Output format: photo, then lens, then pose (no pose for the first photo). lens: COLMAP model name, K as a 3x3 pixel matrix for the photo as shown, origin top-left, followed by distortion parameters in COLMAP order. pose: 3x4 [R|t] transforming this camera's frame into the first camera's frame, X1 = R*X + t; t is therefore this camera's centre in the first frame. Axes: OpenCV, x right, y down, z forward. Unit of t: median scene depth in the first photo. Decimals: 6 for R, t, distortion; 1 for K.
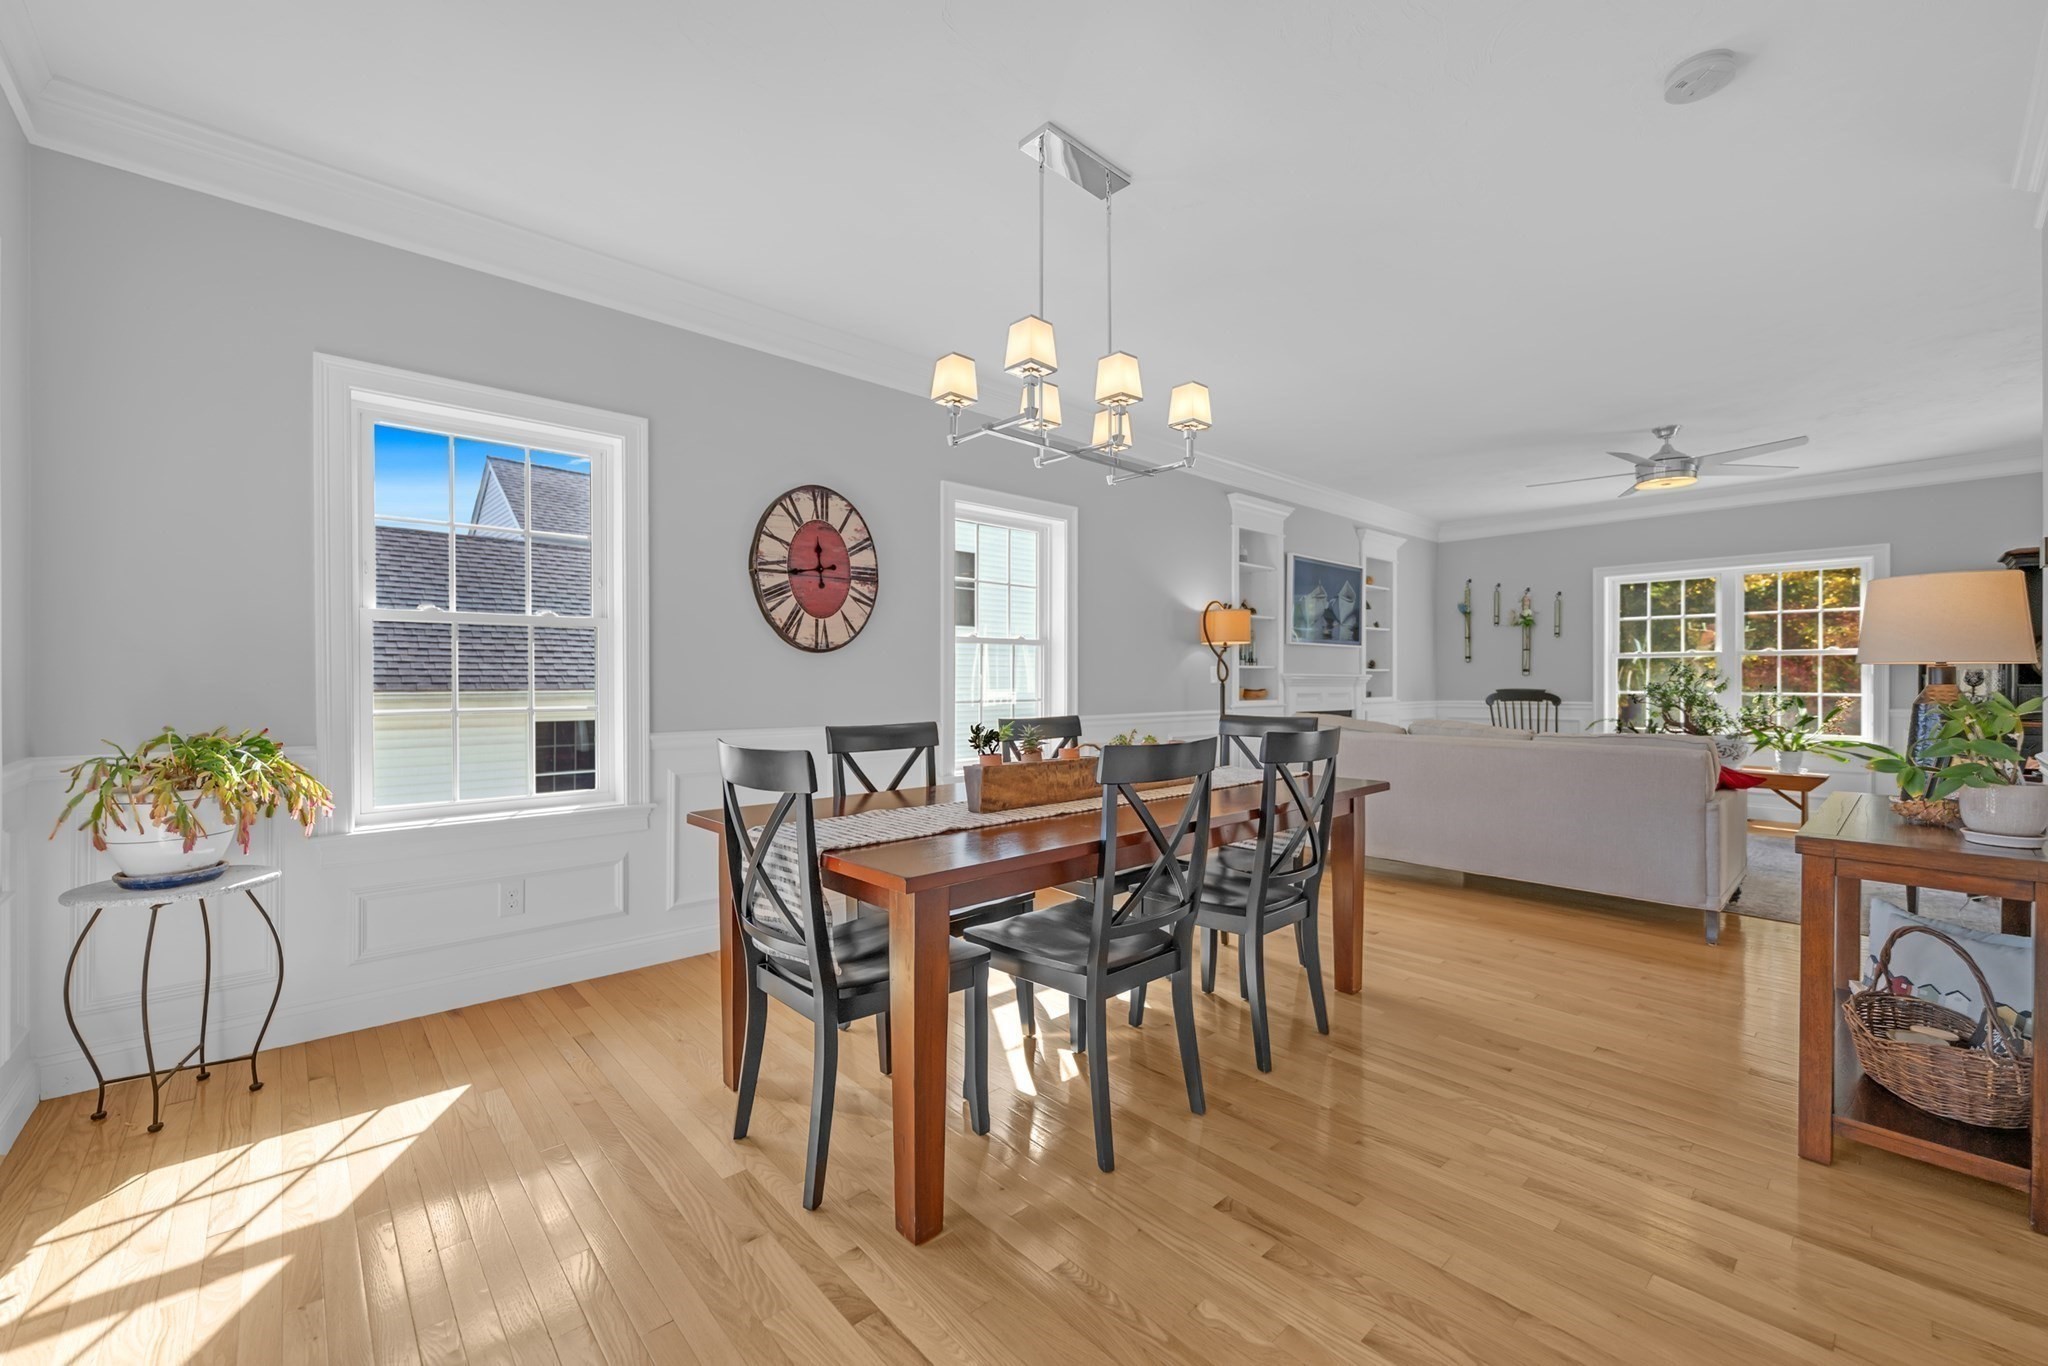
lens RADIAL K [[824.4, 0, 1098.7], [0, 824.4, 675.4], [0, 0, 1]] dist [0.000076, 0.000018]
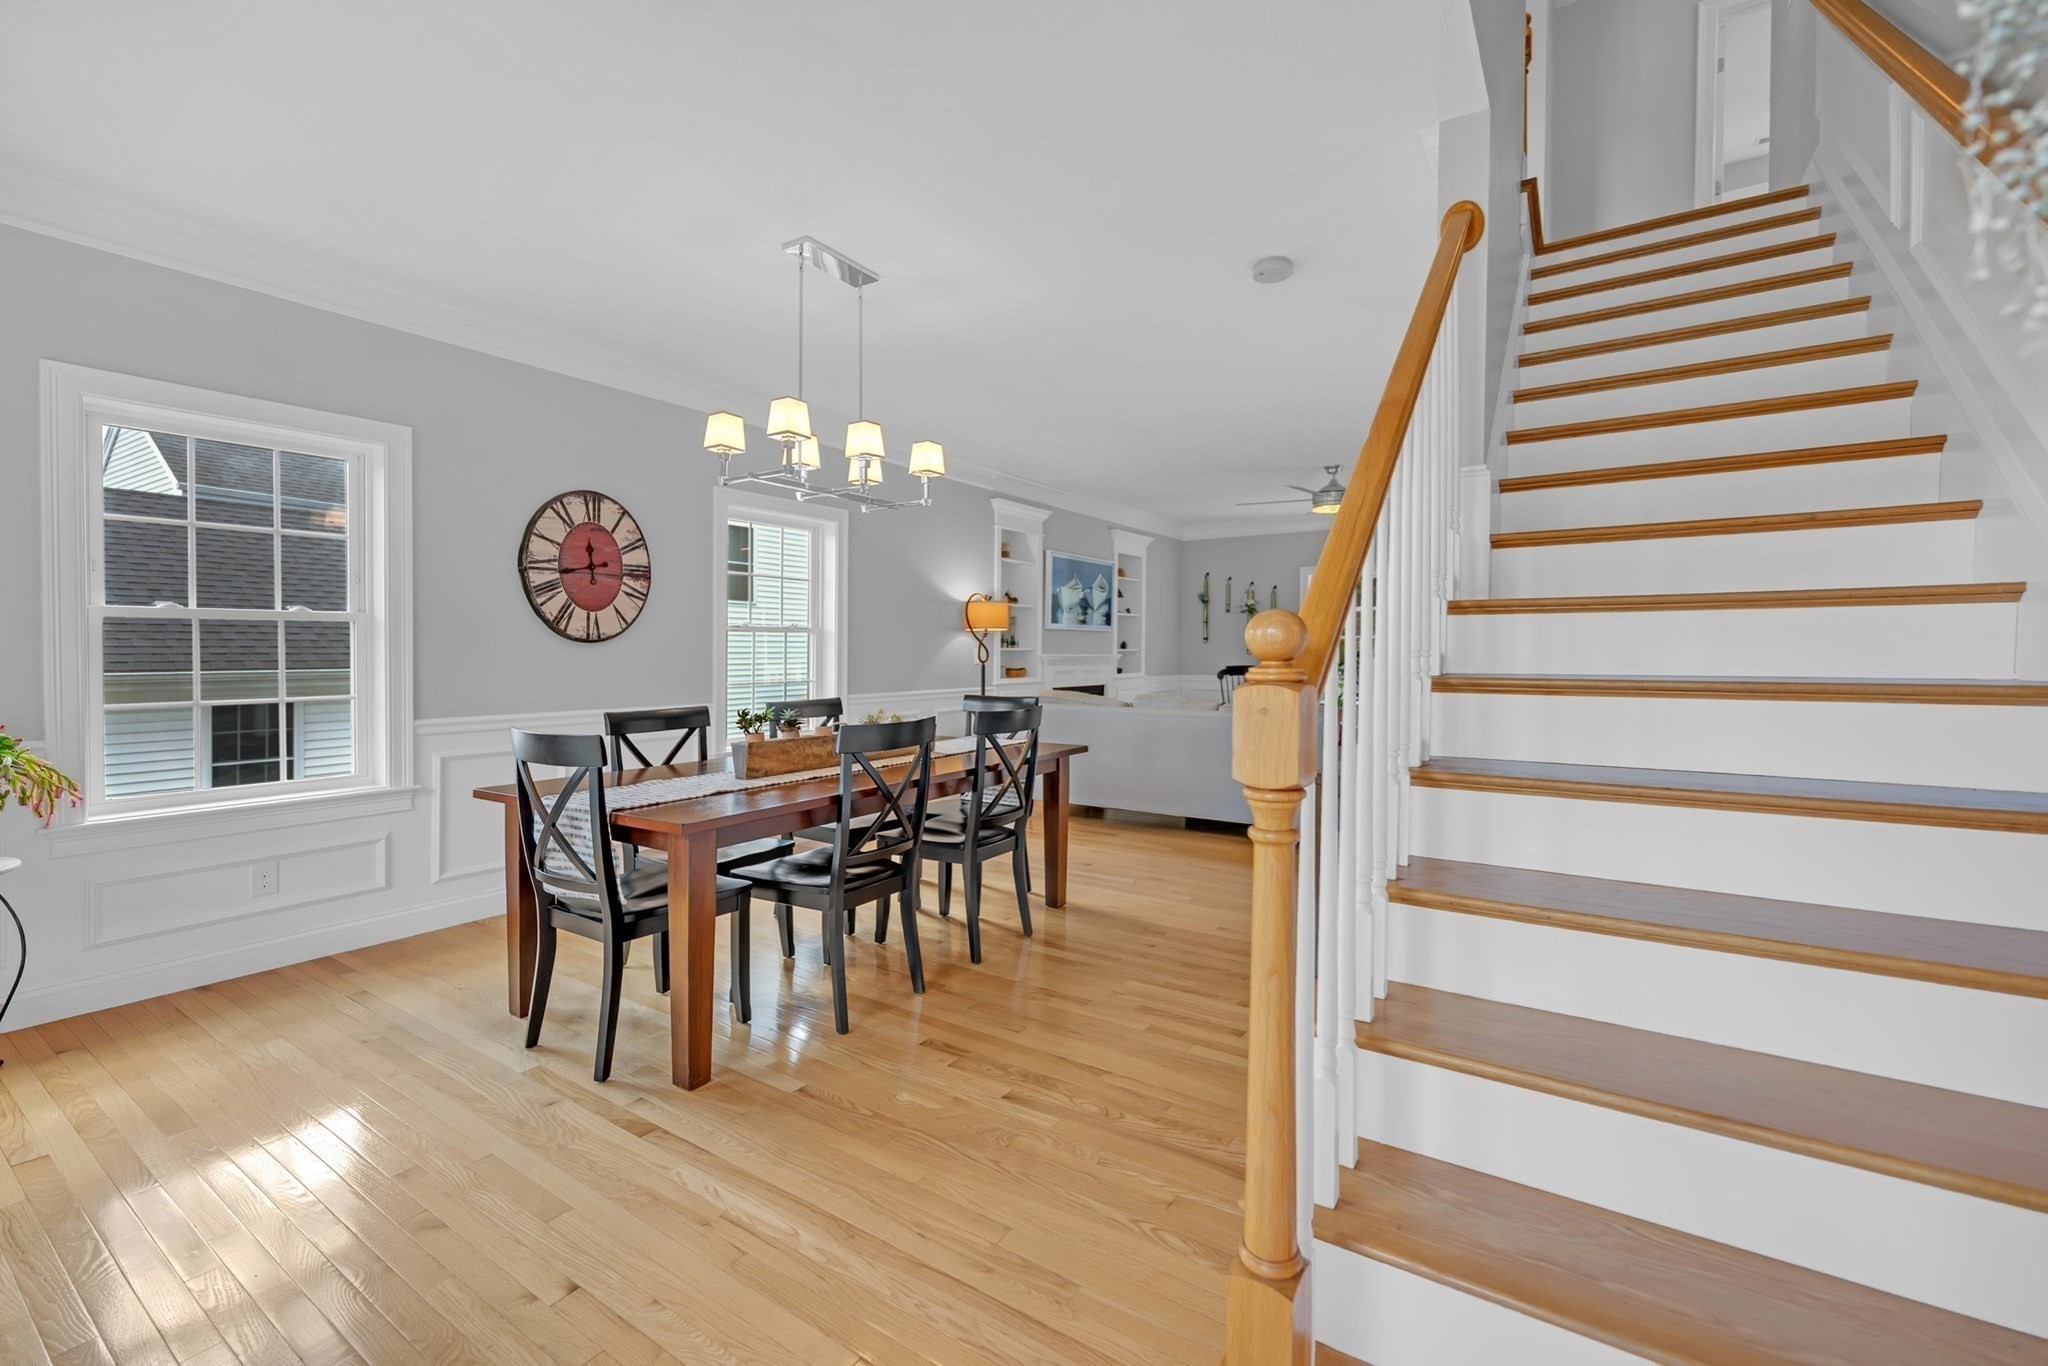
lens RADIAL K [[812.1, 0, 1131.2], [0, 812.1, 649.8], [0, 0, 1]] dist [0.002131, 0.000494]
pose [[0.960222, 0.004190, 0.279205, 0.065928], [-0.005693, 0.999973, 0.004571, -0.036626], [-0.279178, -0.005979, 0.960221, -0.317700]]
